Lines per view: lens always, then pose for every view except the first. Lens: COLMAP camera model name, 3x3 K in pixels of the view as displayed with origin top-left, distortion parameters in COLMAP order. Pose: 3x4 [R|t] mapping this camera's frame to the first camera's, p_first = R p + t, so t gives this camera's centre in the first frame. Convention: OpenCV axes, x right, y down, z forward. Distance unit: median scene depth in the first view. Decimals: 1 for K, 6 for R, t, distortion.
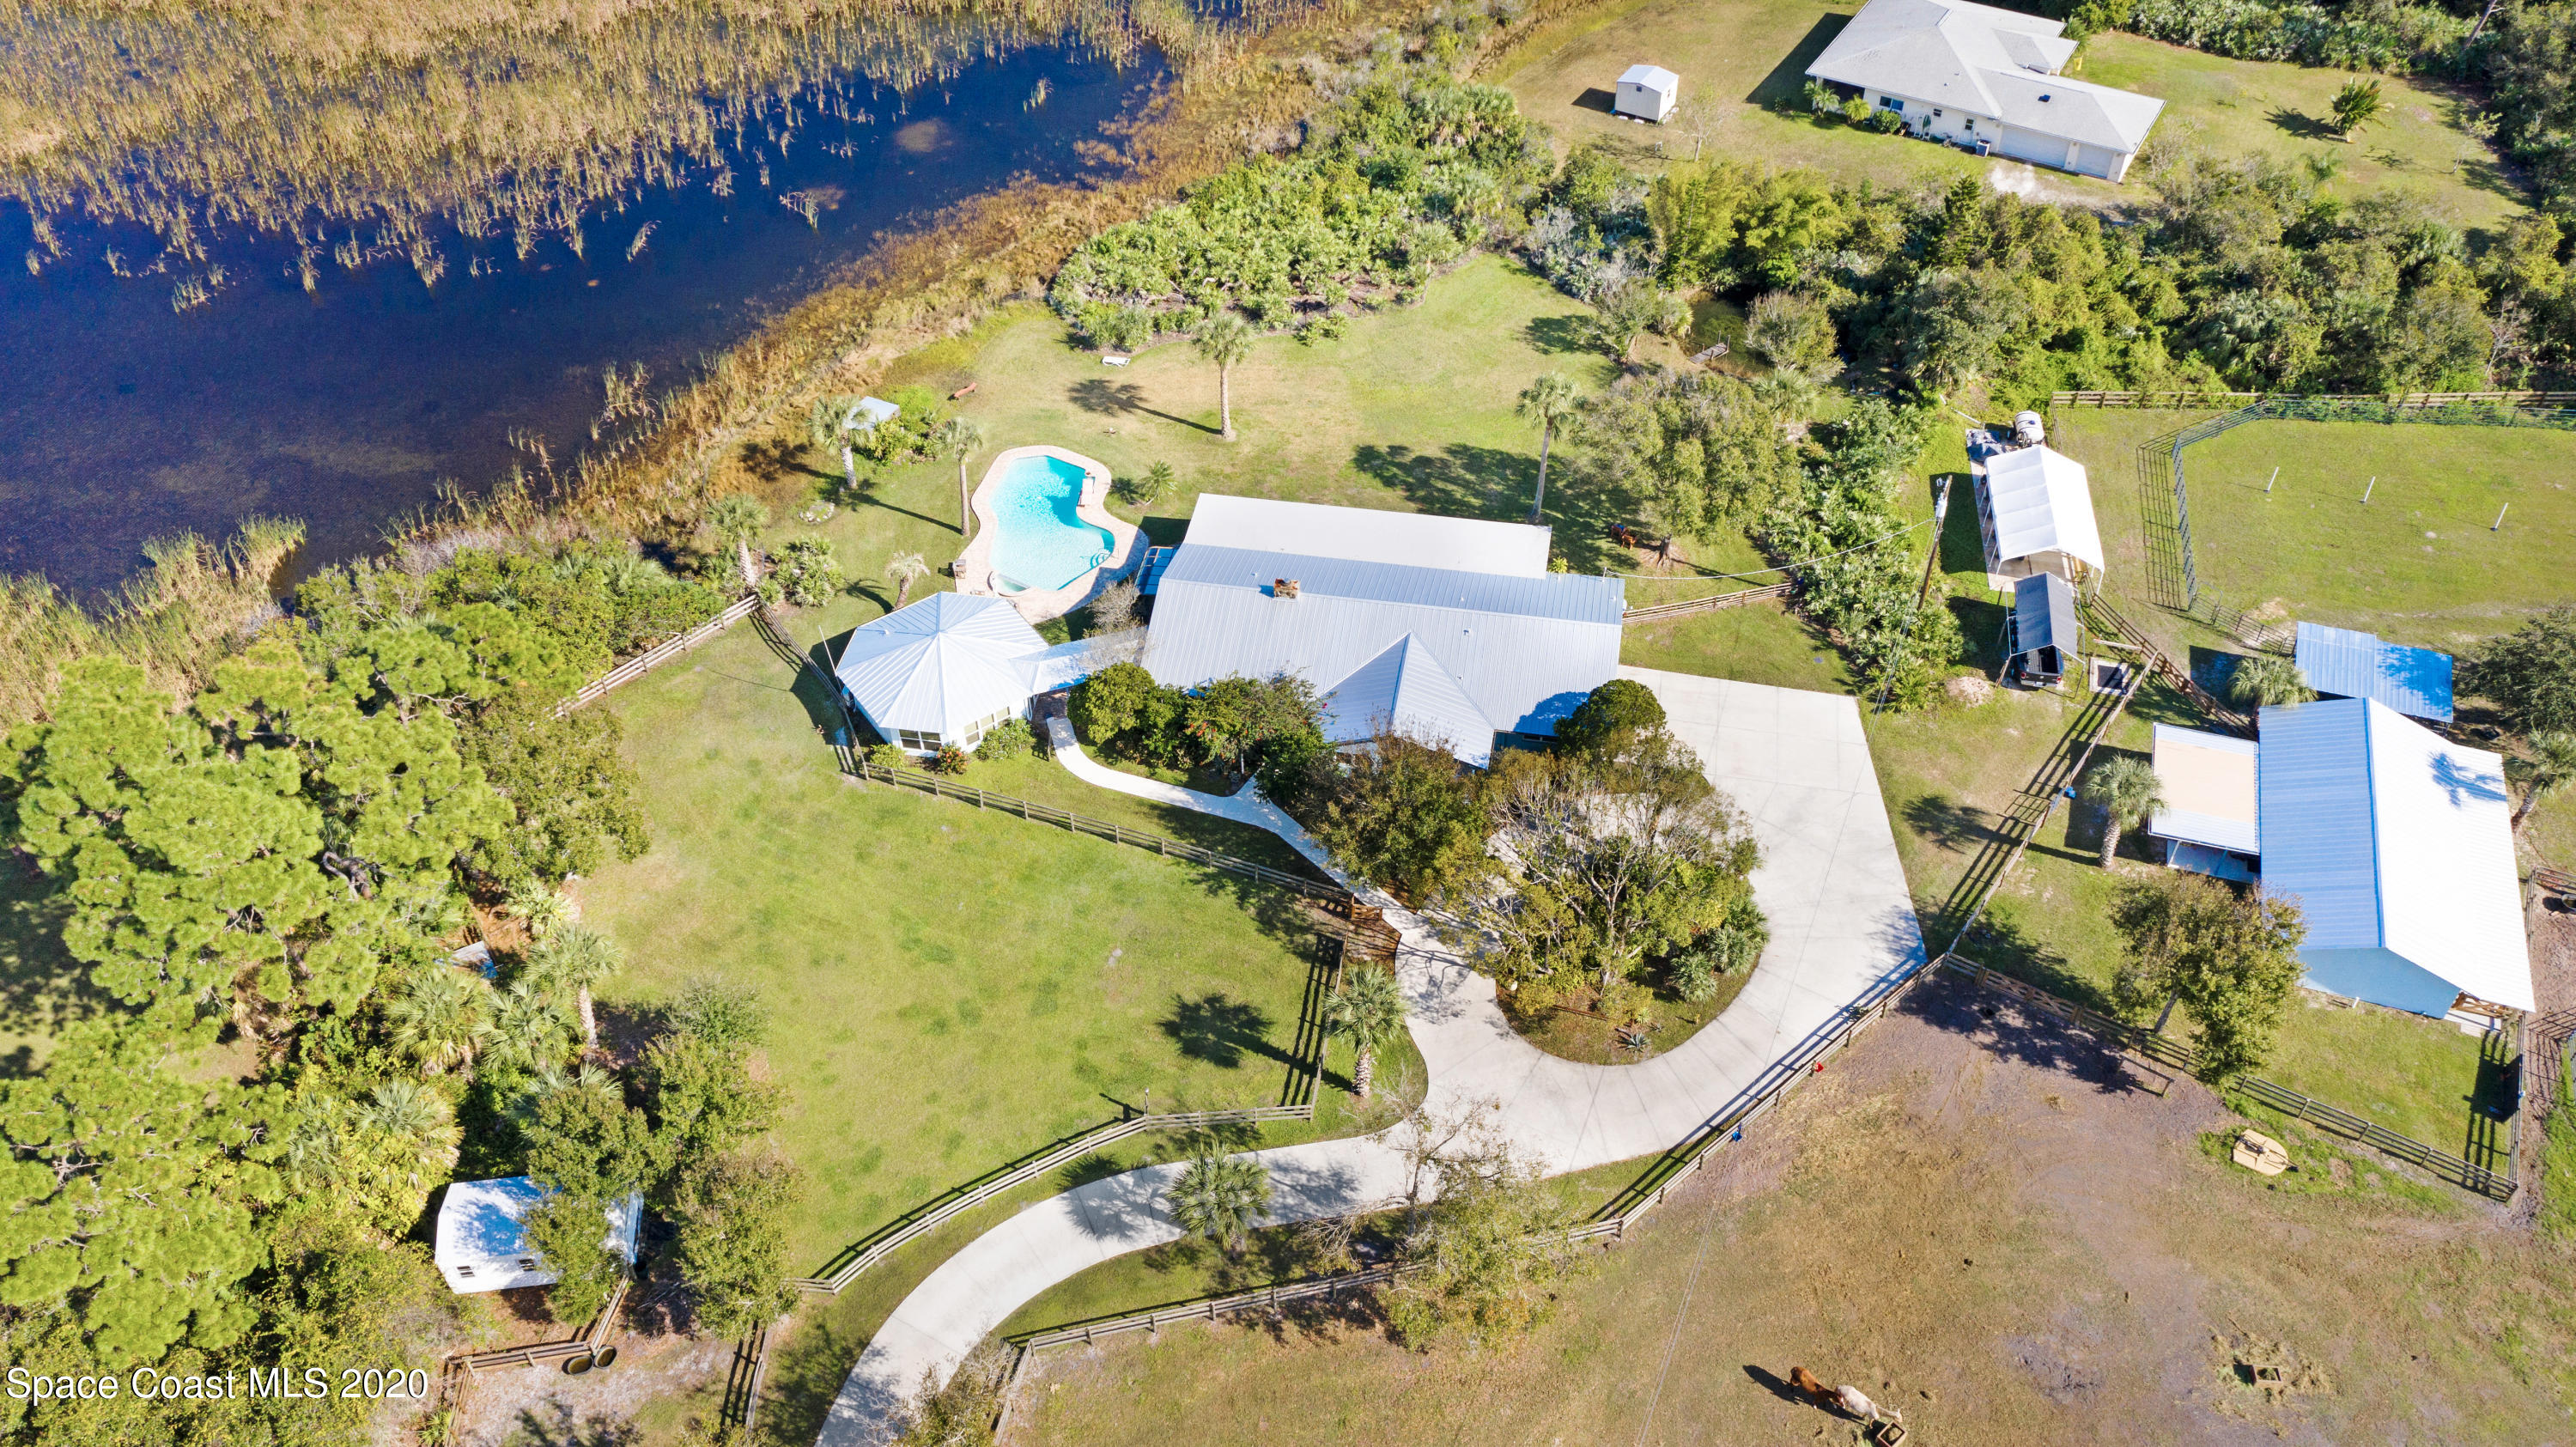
lens RADIAL K [[2033.2, 0, 1297.1], [0, 2033.2, 716.4], [0, 0, 1]] dist [-0.012831, 0.005224]
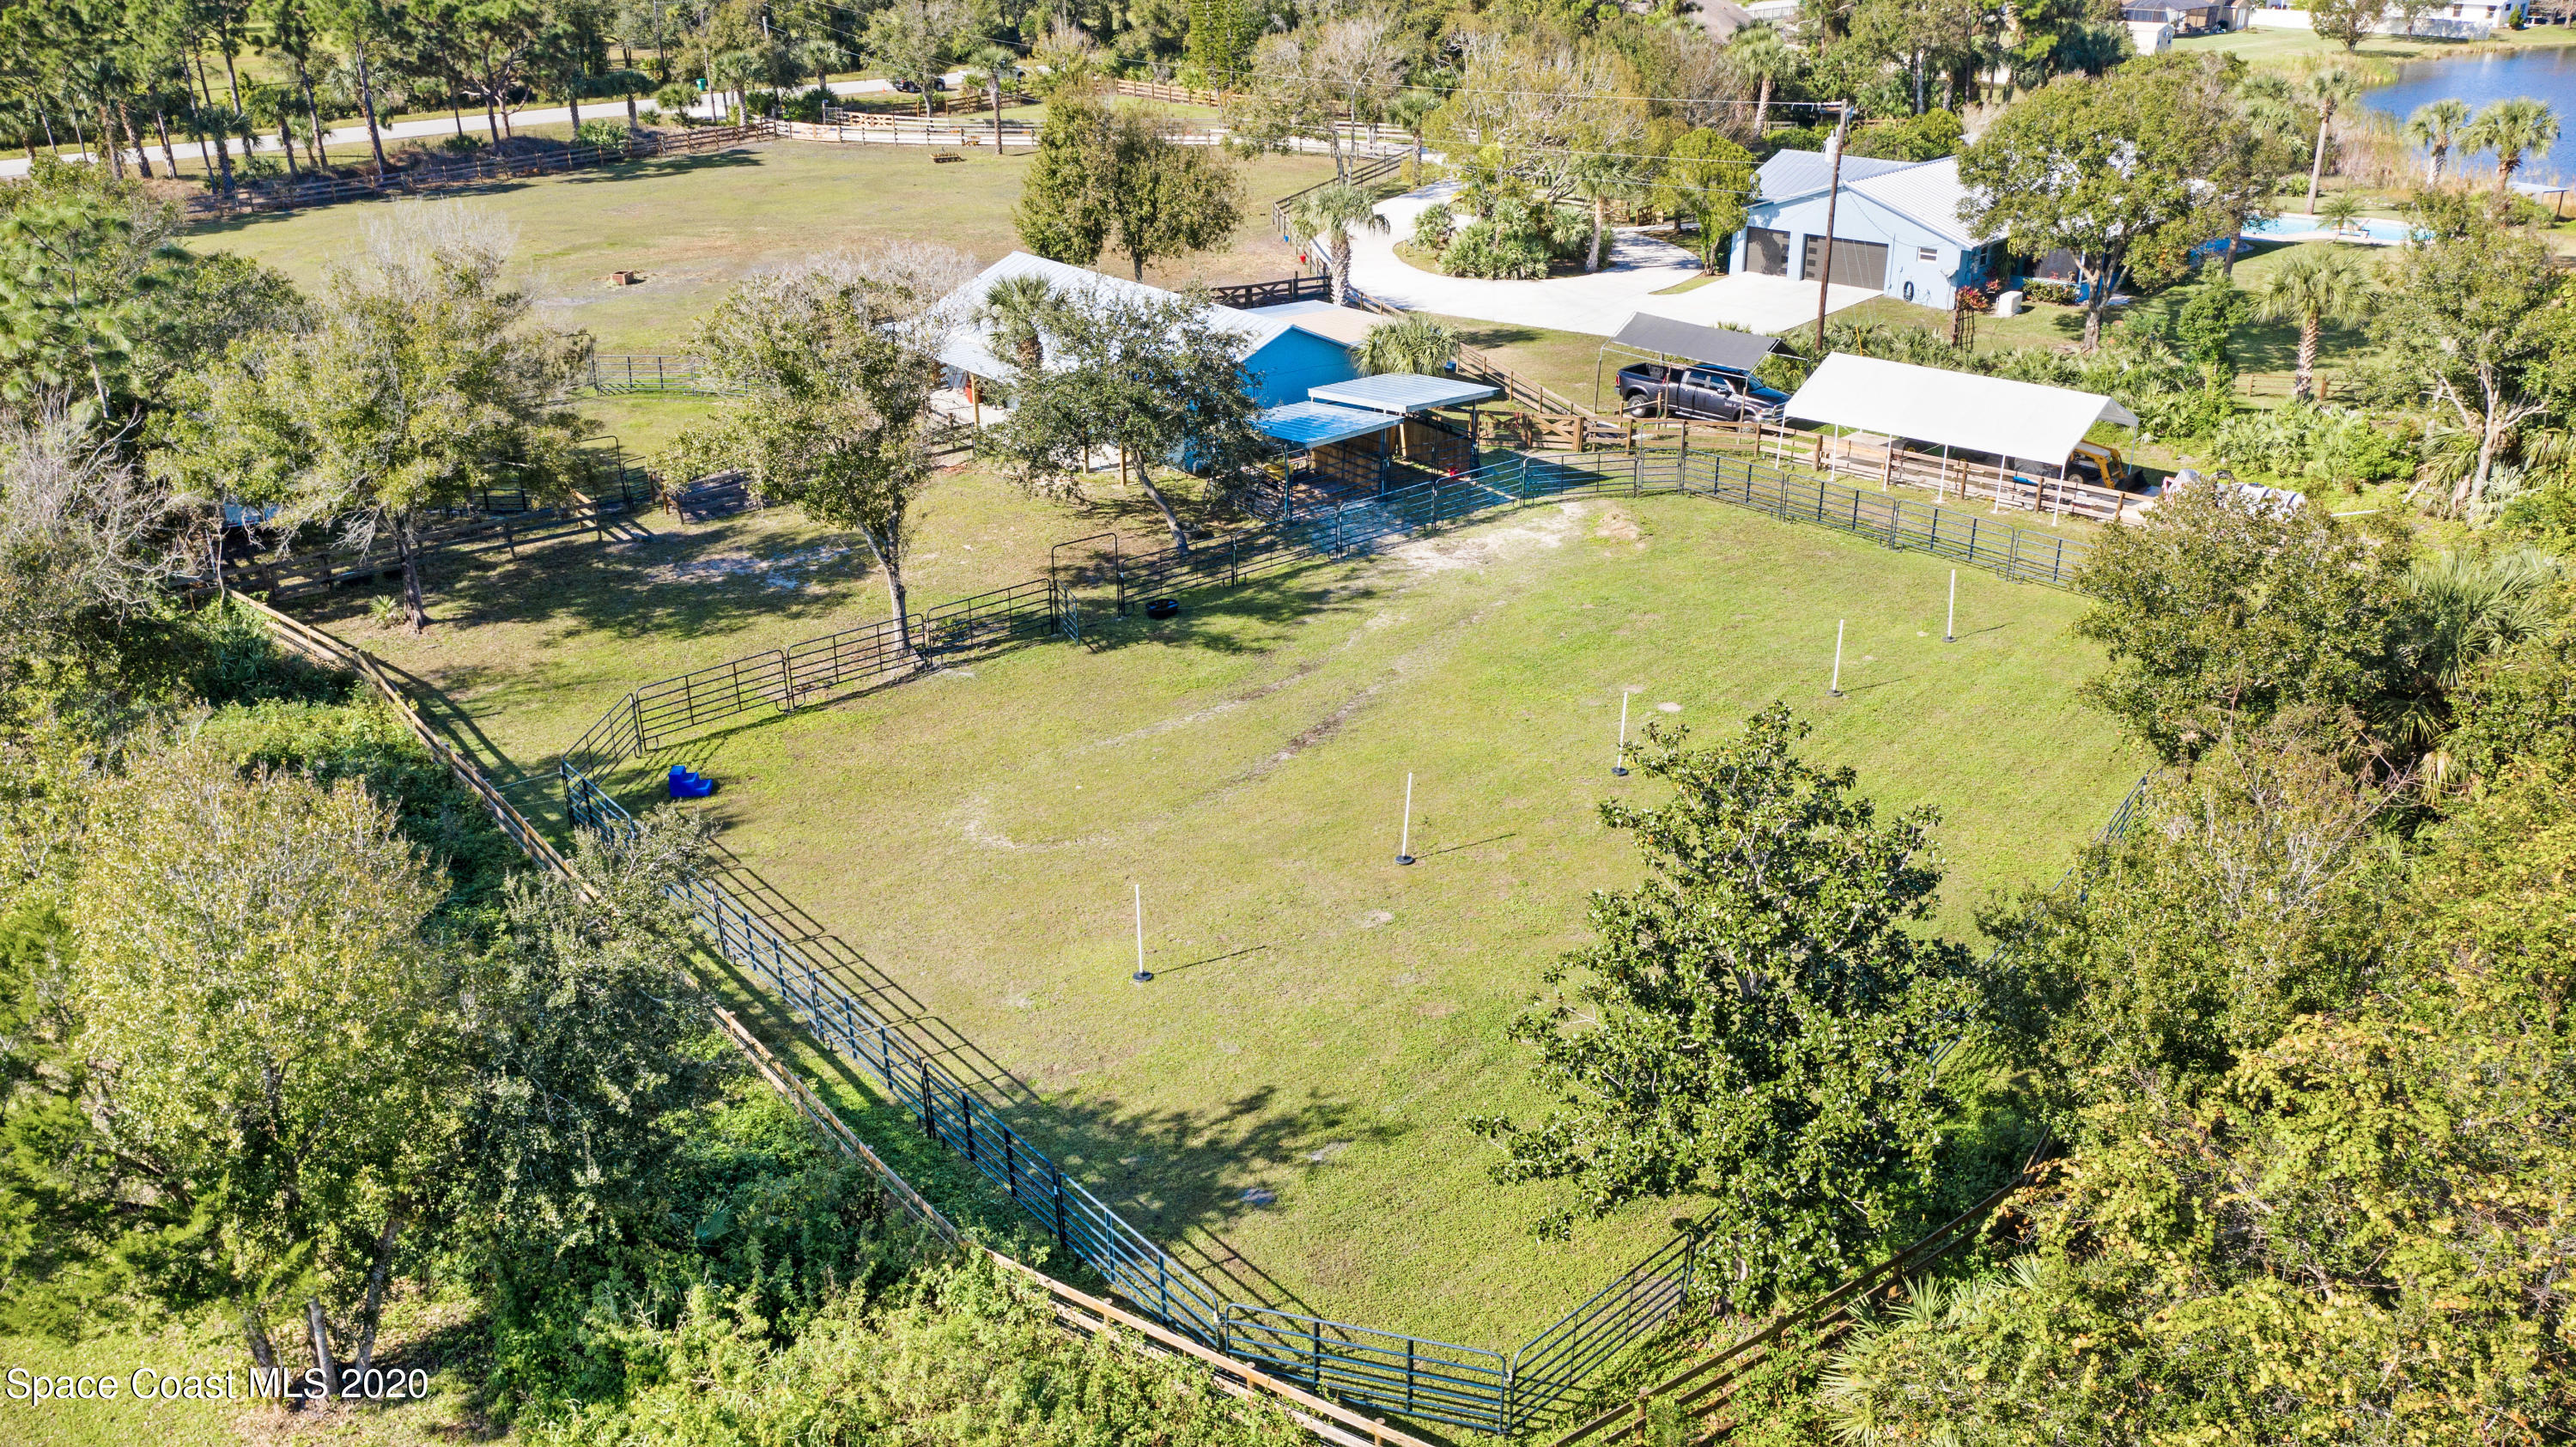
lens RADIAL K [[2006.5, 0, 1293.0], [0, 2006.5, 759.0], [0, 0, 1]] dist [-0.007846, 0.002404]
pose [[-0.543235, 0.360699, -0.758150, 0.843304], [-0.571906, 0.502131, 0.648682, -0.279886], [0.614669, 0.785977, -0.066489, 0.913914]]
